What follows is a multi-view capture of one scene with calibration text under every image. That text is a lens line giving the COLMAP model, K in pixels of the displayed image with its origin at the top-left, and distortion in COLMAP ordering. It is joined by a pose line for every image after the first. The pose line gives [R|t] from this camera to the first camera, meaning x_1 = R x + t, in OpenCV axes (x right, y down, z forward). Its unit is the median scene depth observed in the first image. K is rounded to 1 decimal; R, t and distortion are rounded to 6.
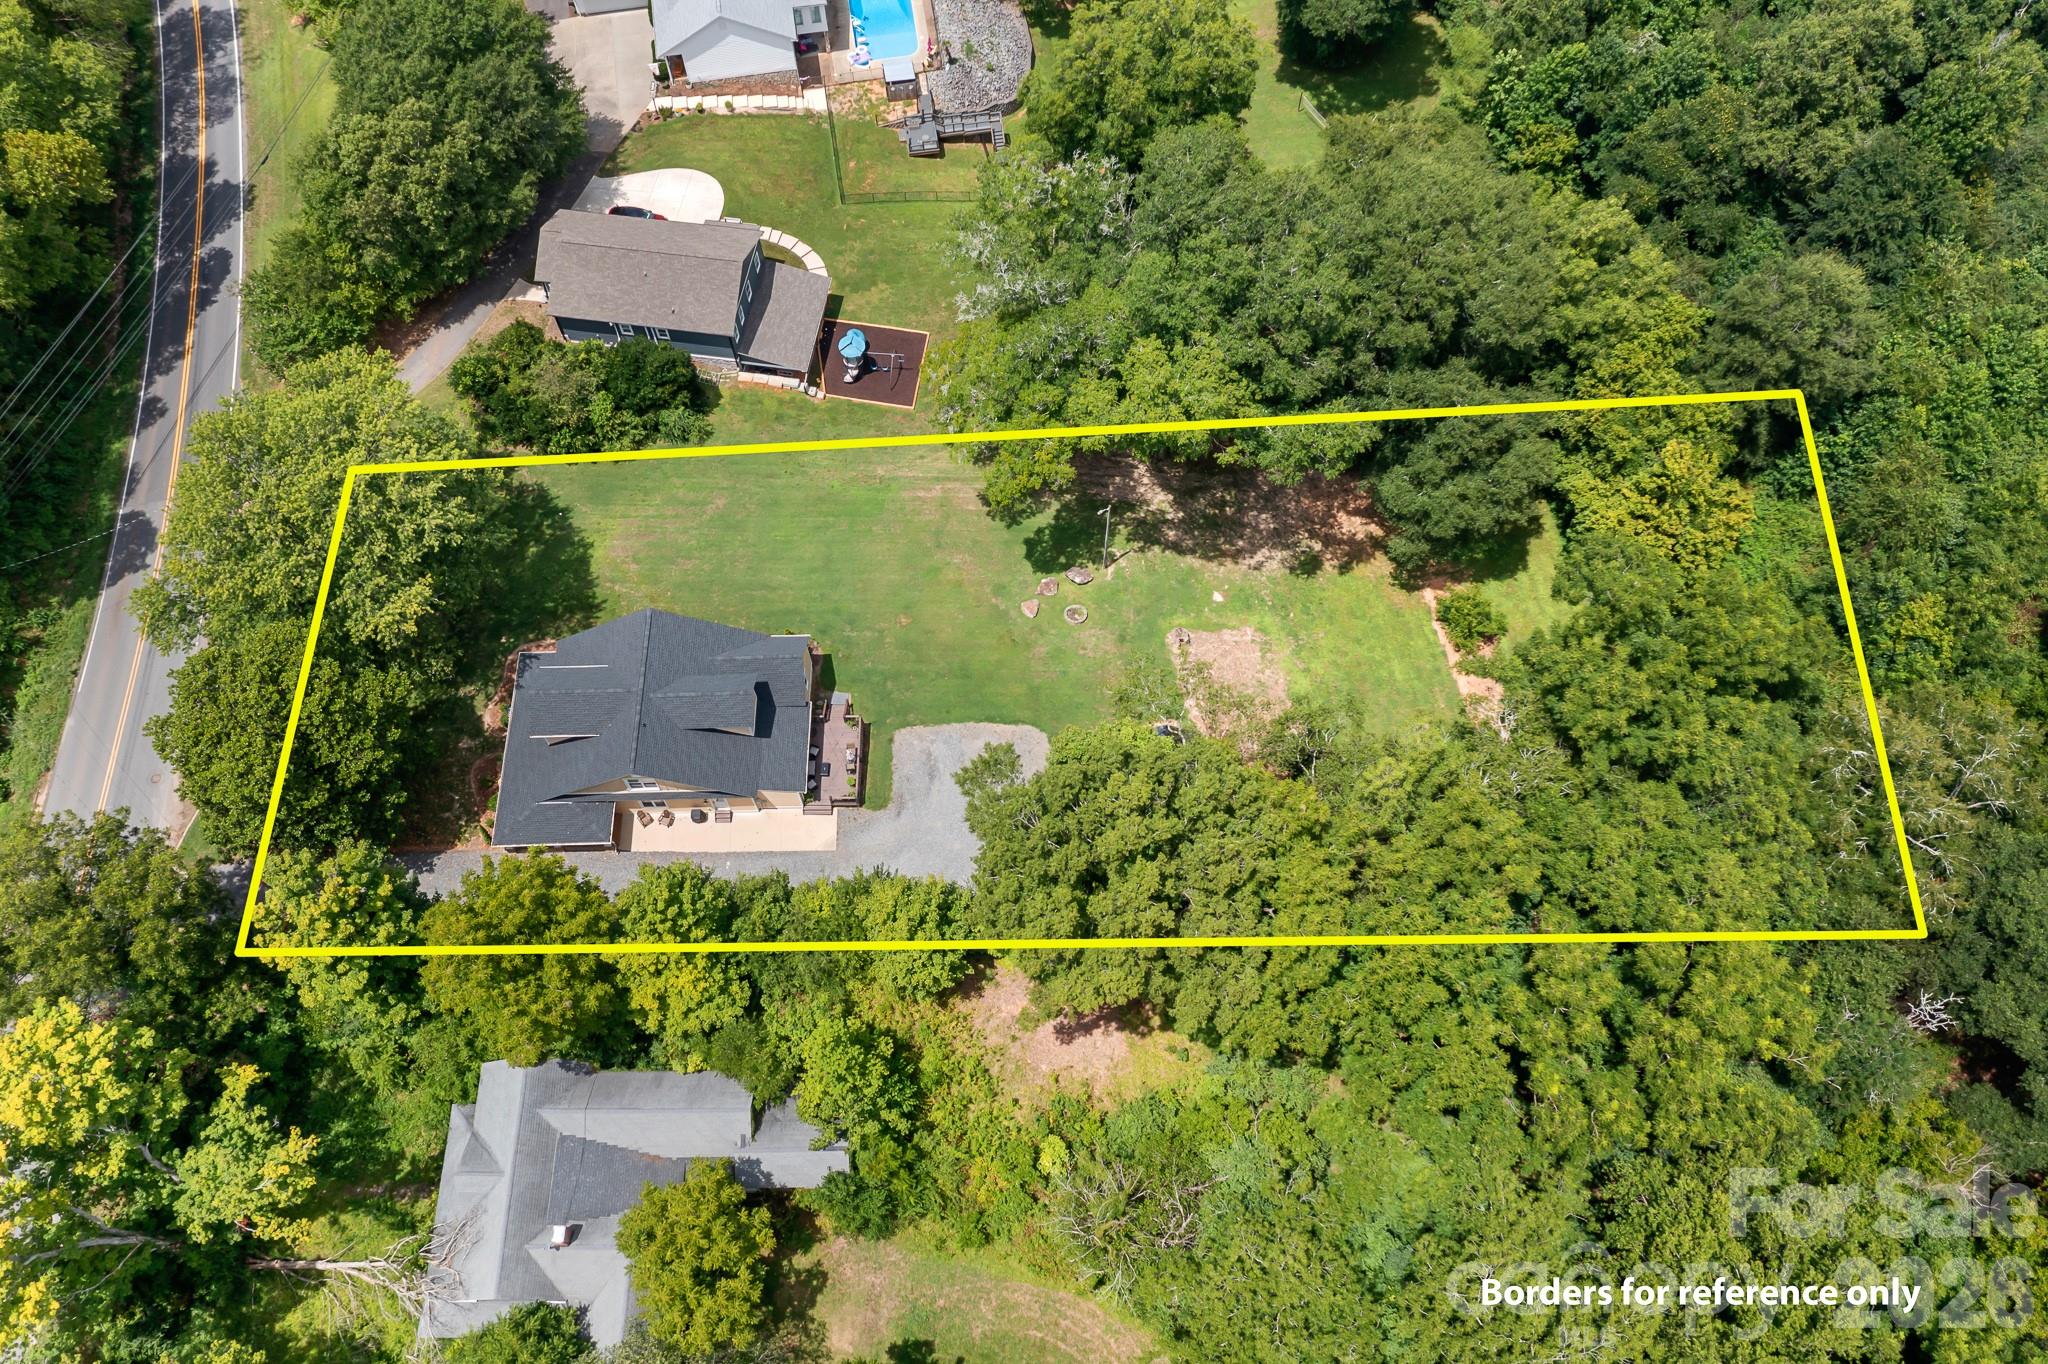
lens RADIAL K [[1627.7, 0, 1024.0], [0, 1627.7, 682.0], [0, 0, 1]] dist [-0.010820, -0.003326]
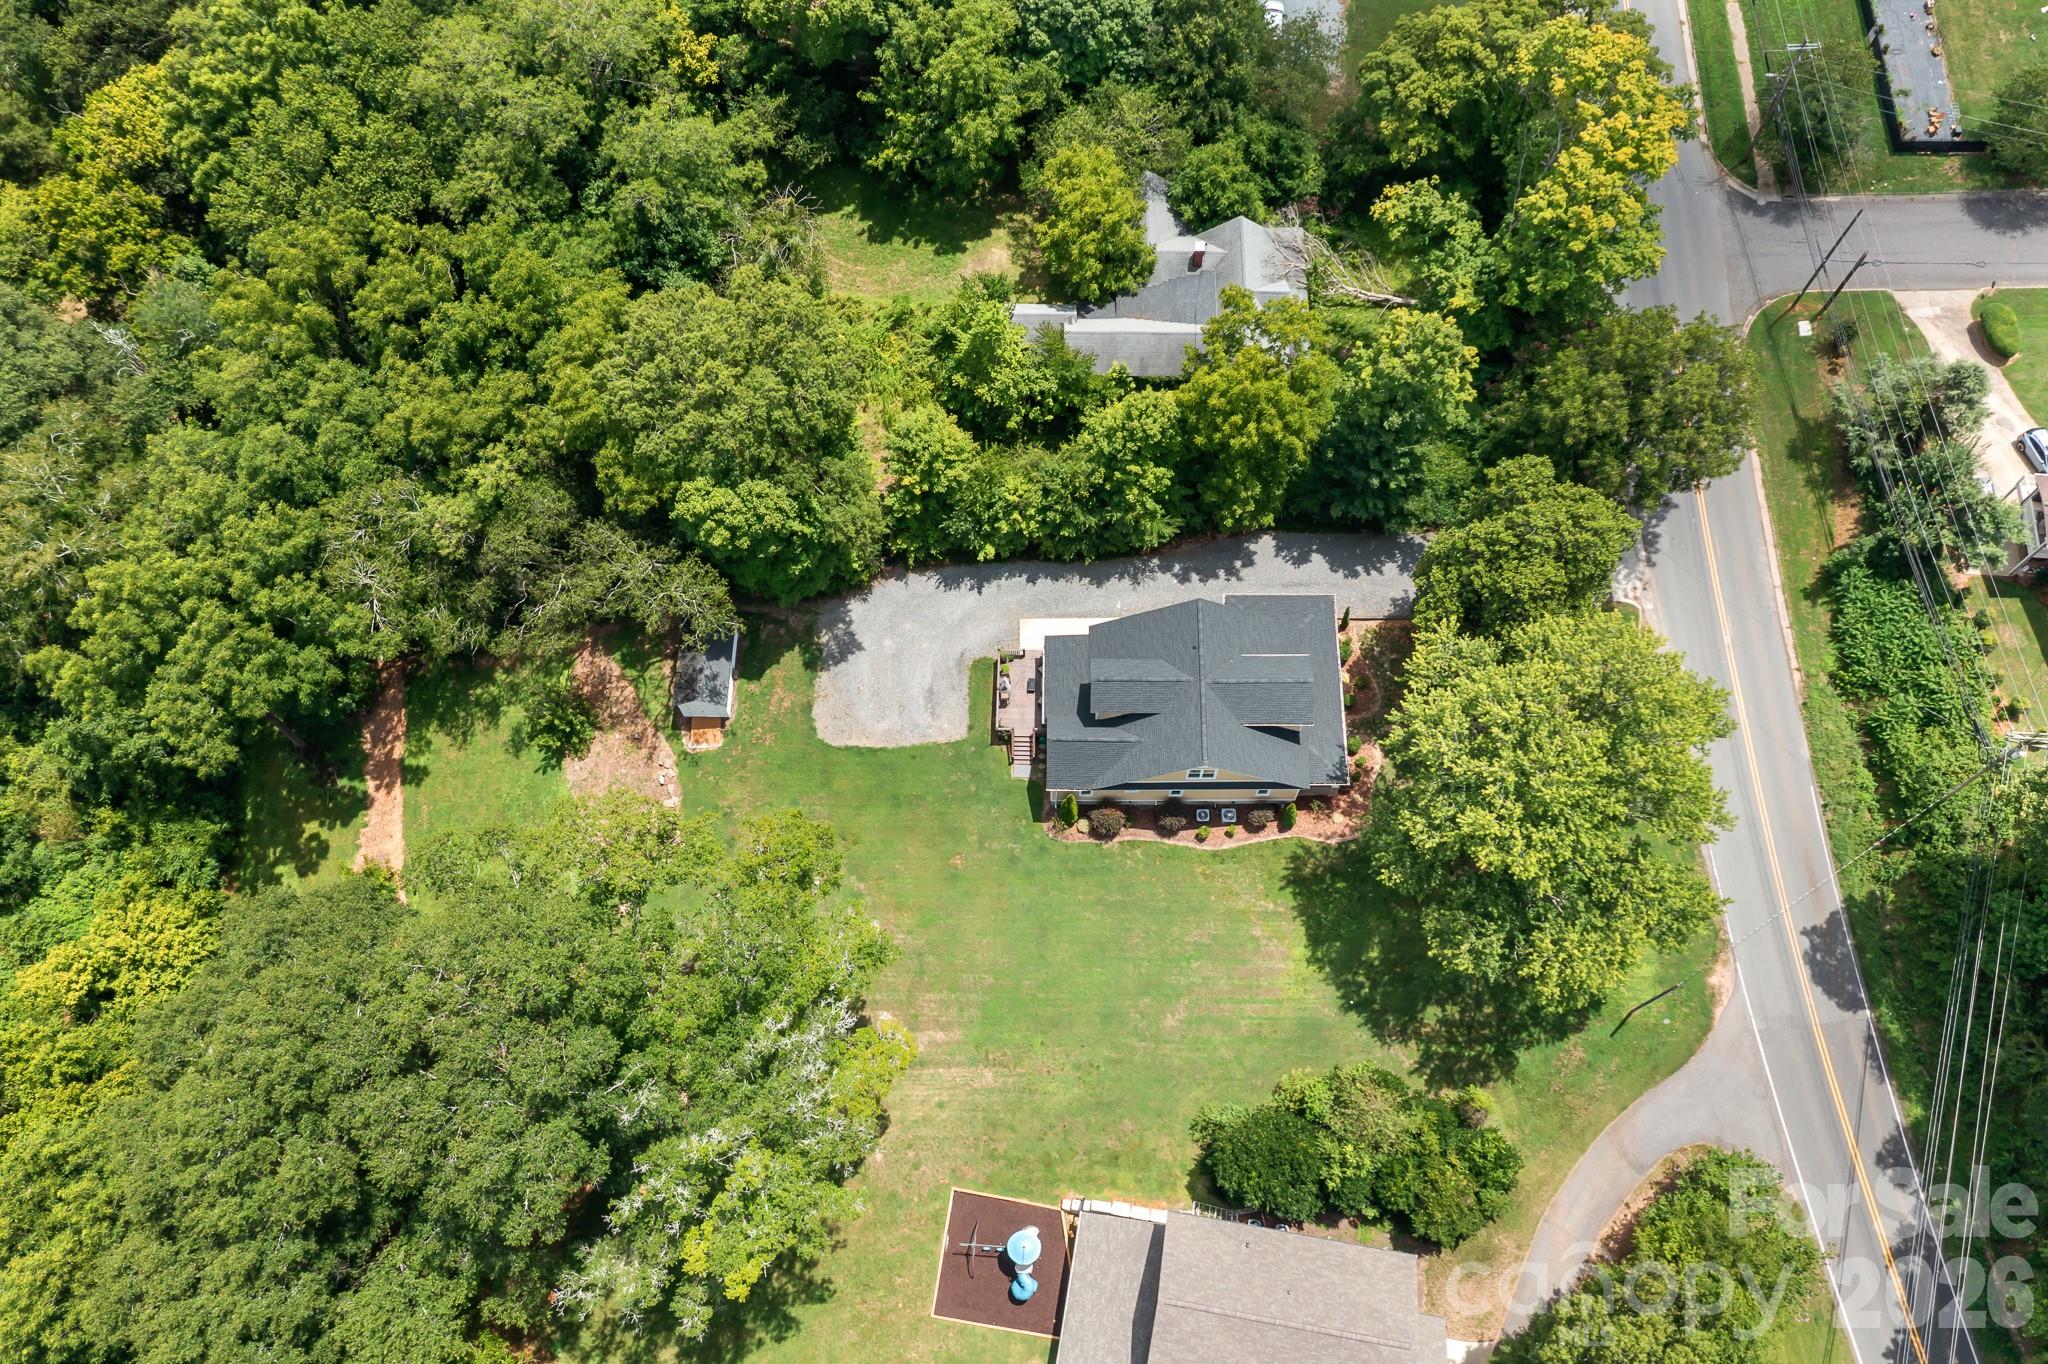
lens RADIAL K [[1627.7, 0, 1024.0], [0, 1627.7, 682.0], [0, 0, 1]] dist [-0.010820, -0.003326]
pose [[-0.999448, -0.006101, 0.032671, -0.137886], [0.029152, -0.633017, 0.773589, -0.678110], [0.015961, 0.774114, 0.632845, 0.315608]]
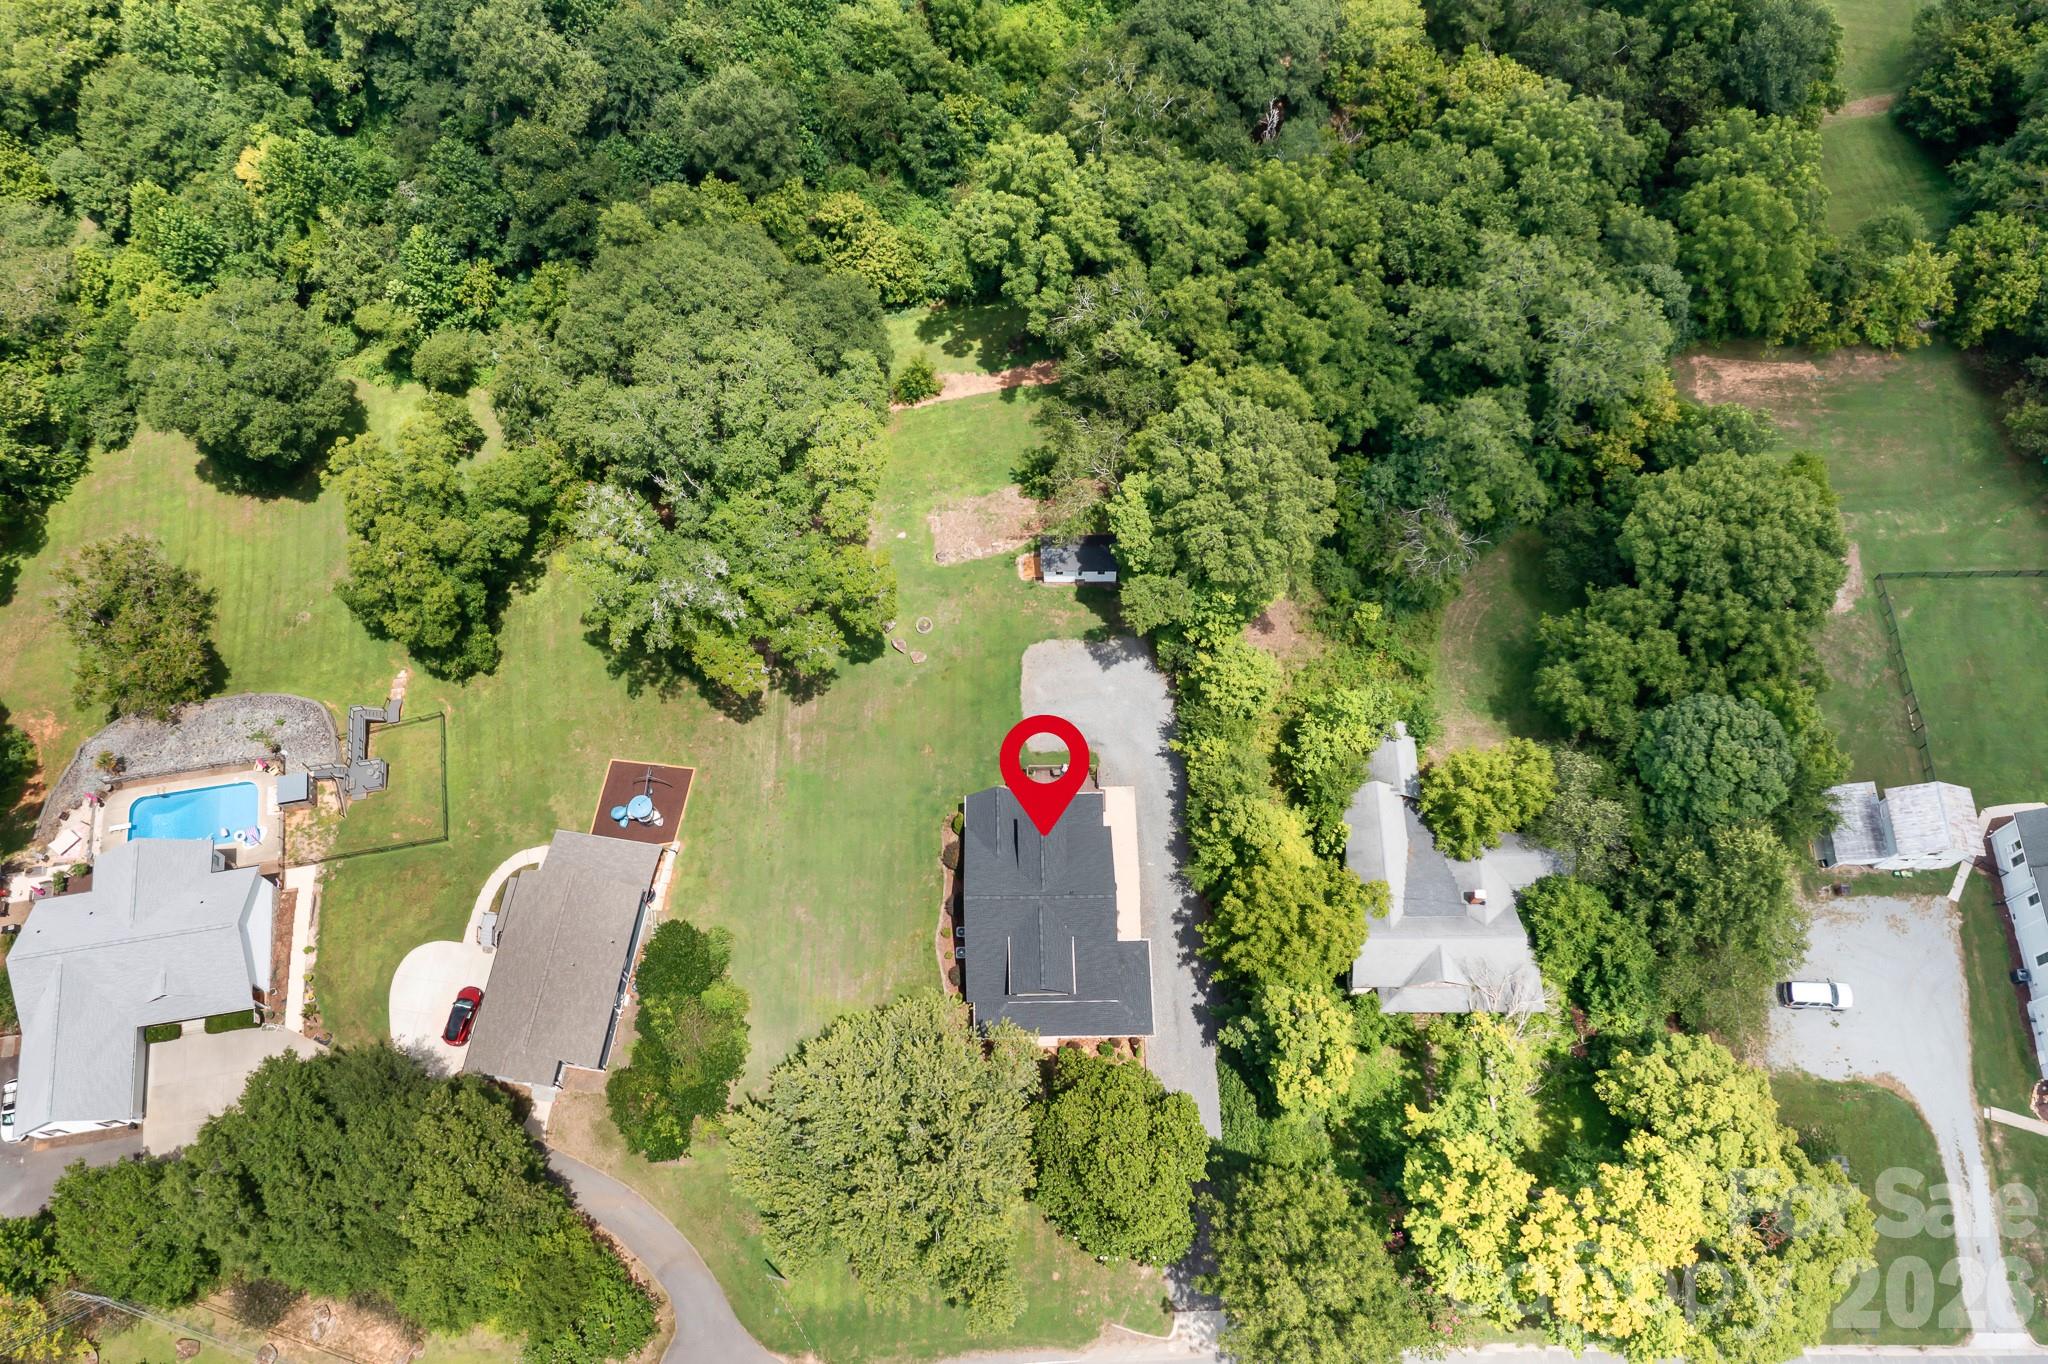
lens RADIAL K [[1627.7, 0, 1024.0], [0, 1627.7, 682.0], [0, 0, 1]] dist [-0.010820, -0.003326]
pose [[-0.004077, -0.902519, 0.430632, -0.533727], [0.901553, 0.182998, 0.392064, -0.443946], [-0.432650, 0.389836, 0.812922, -0.035890]]
